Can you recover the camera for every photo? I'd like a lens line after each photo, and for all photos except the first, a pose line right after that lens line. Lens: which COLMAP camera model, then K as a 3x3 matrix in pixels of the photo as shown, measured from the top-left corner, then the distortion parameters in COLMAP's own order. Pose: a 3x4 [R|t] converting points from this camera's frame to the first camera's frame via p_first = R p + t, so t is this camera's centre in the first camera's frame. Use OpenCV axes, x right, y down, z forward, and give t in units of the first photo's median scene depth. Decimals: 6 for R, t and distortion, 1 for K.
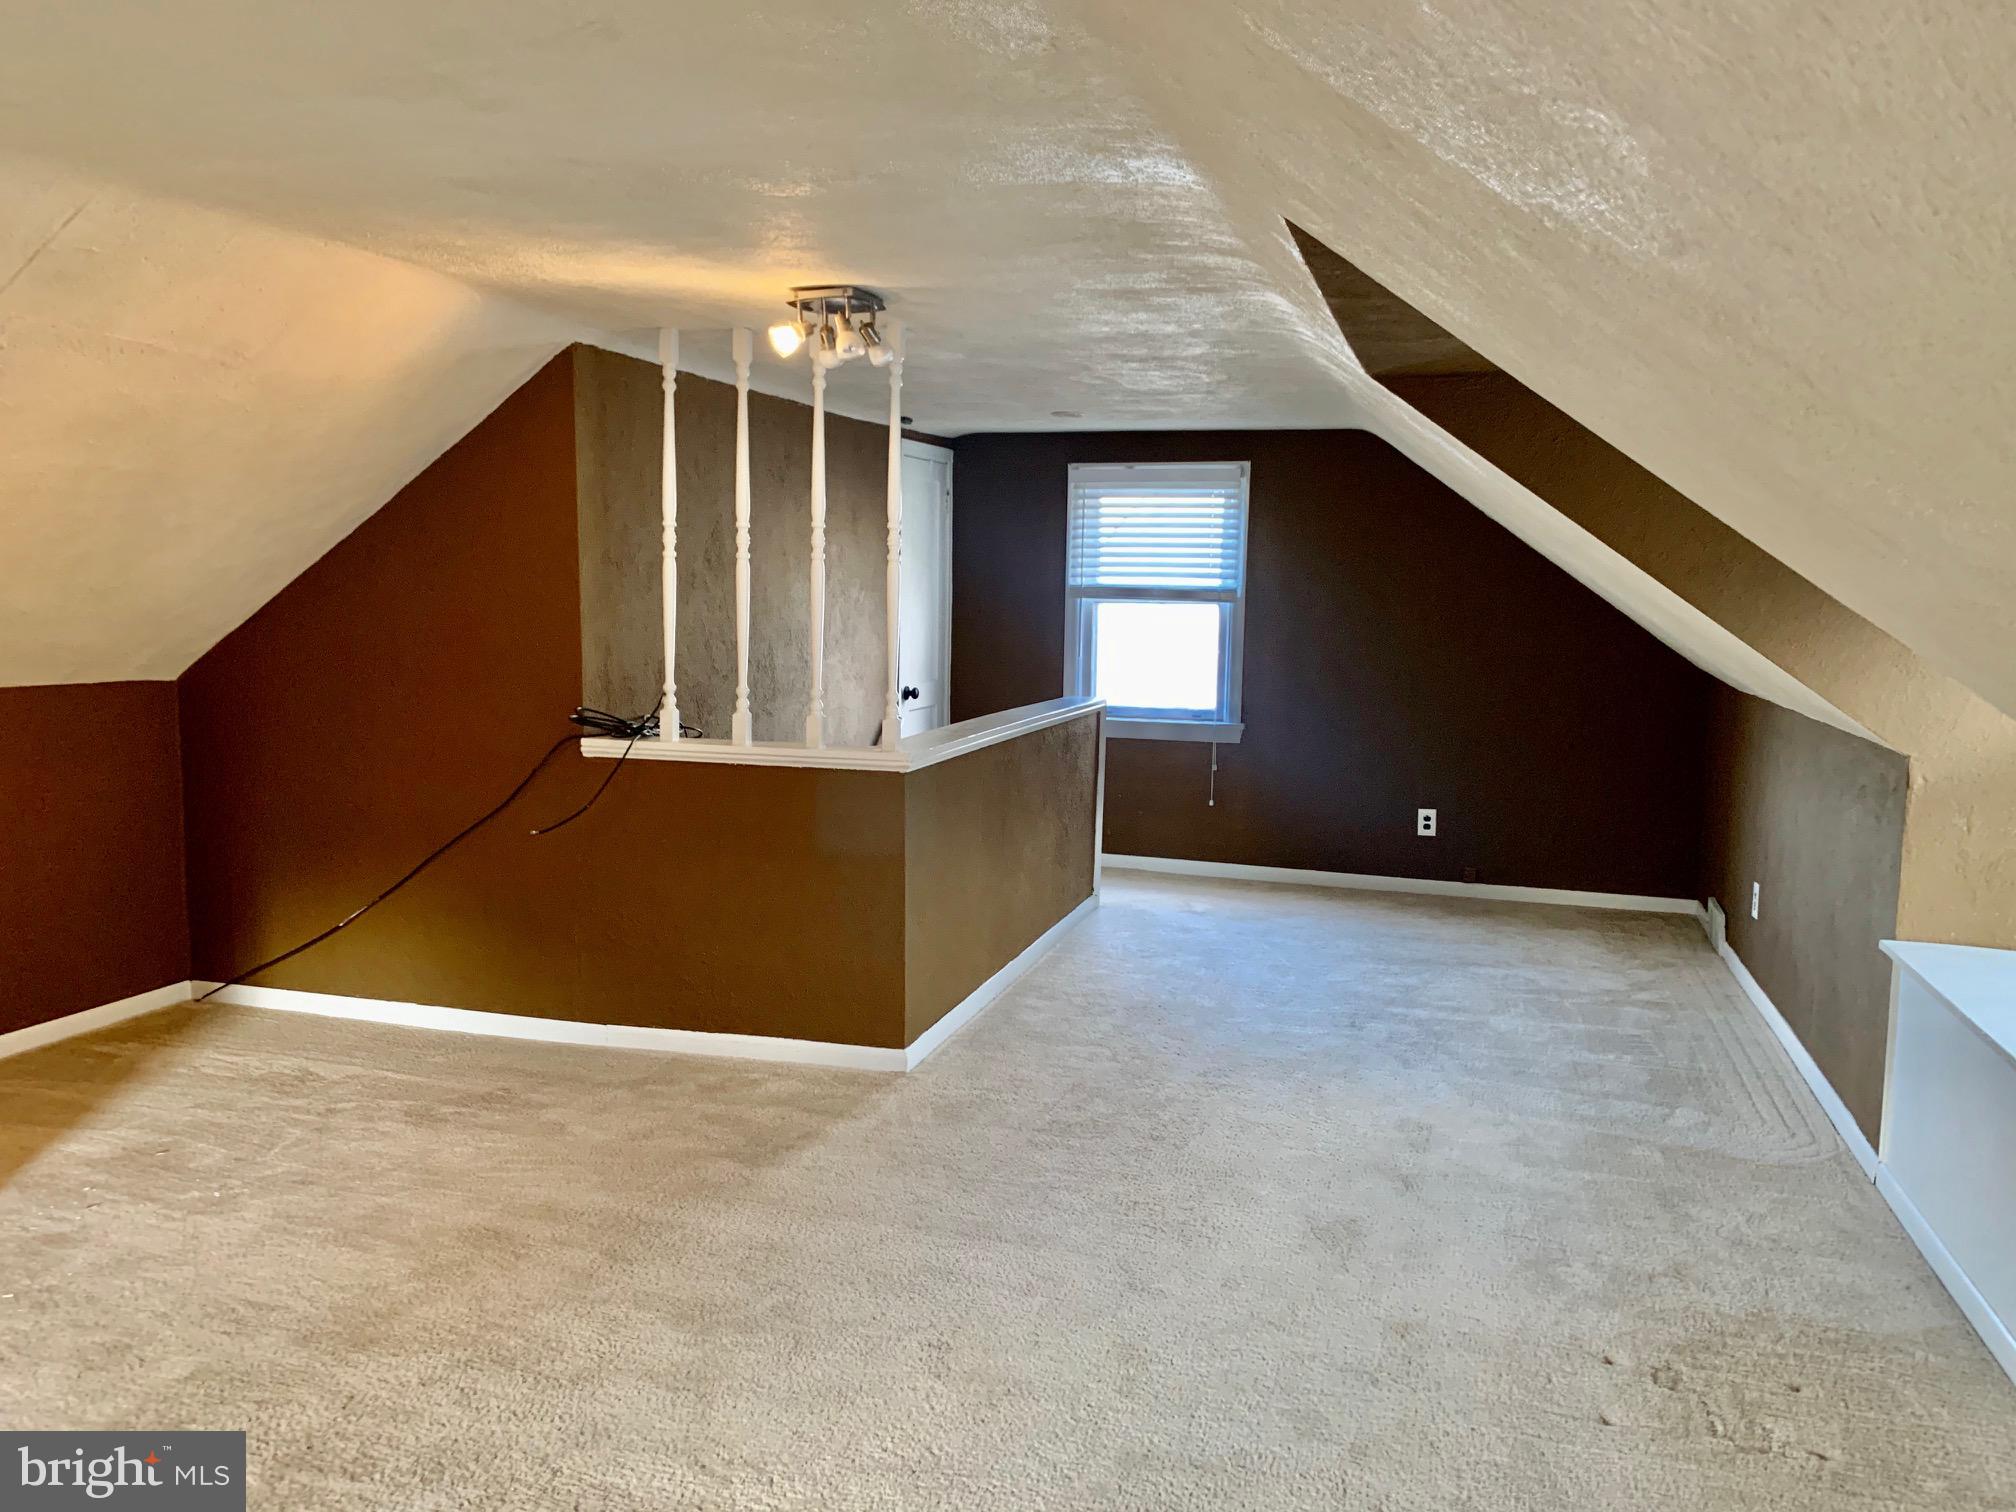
lens RADIAL K [[1533.9, 0, 992.8], [0, 1533.9, 760.8], [0, 0, 1]] dist [0.050384, -0.055904]
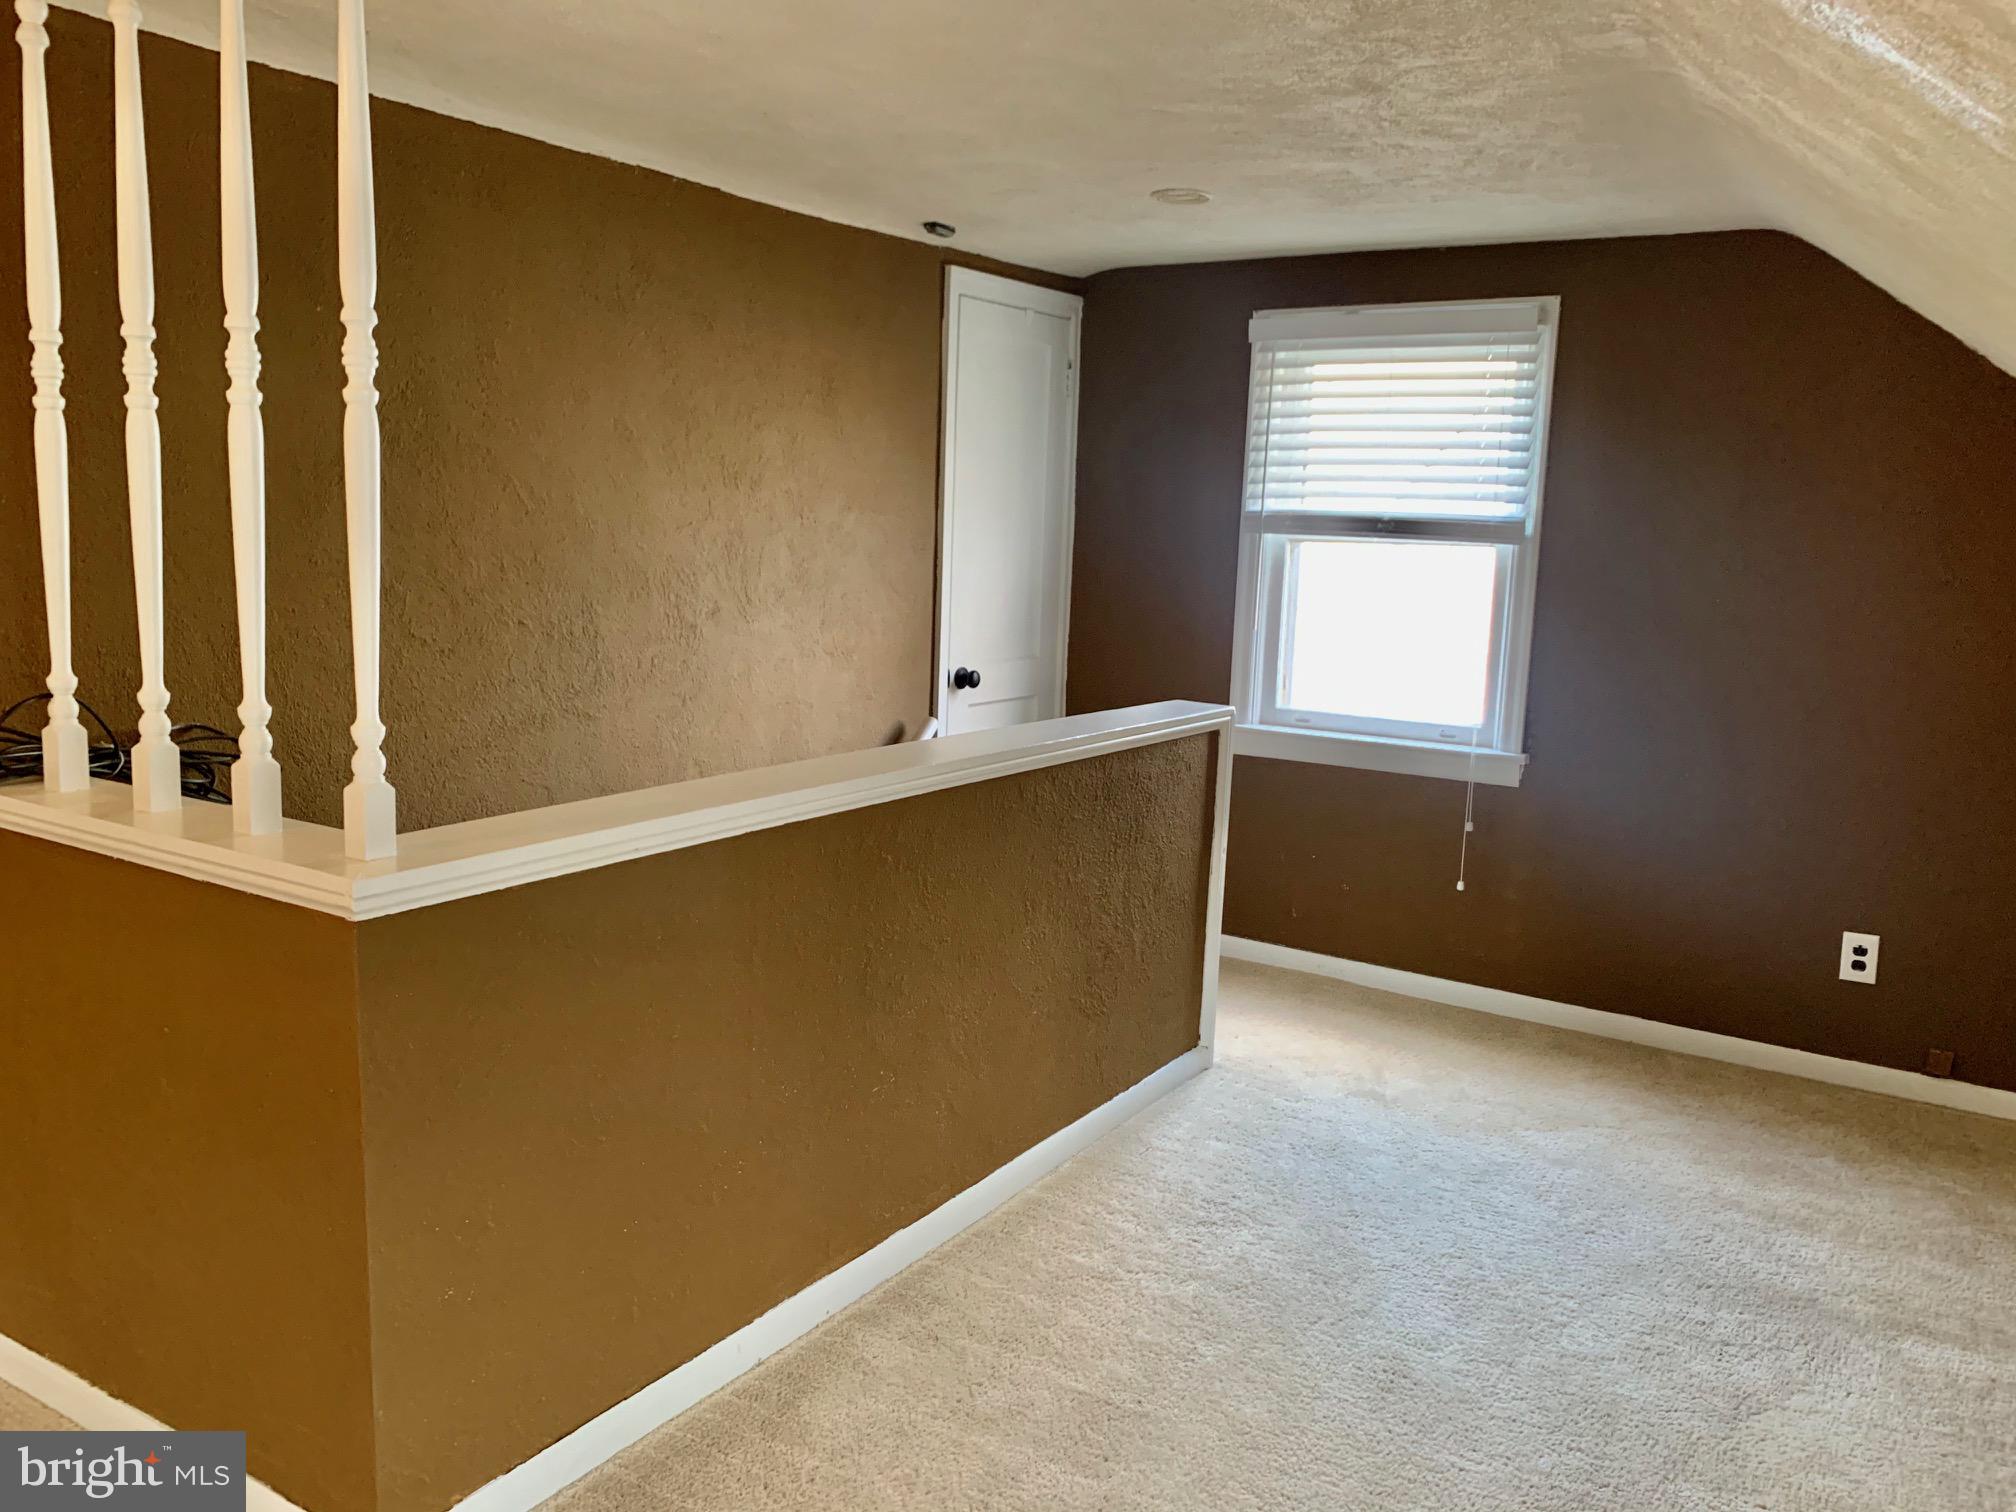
lens RADIAL K [[1533.9, 0, 1029.3], [0, 1533.9, 751.7], [0, 0, 1]] dist [0.050384, -0.055904]
pose [[0.964438, 0.055660, -0.258383, 0.133646], [-0.048052, 0.998208, 0.035675, -0.037100], [0.259905, -0.021991, 0.965384, 0.389566]]
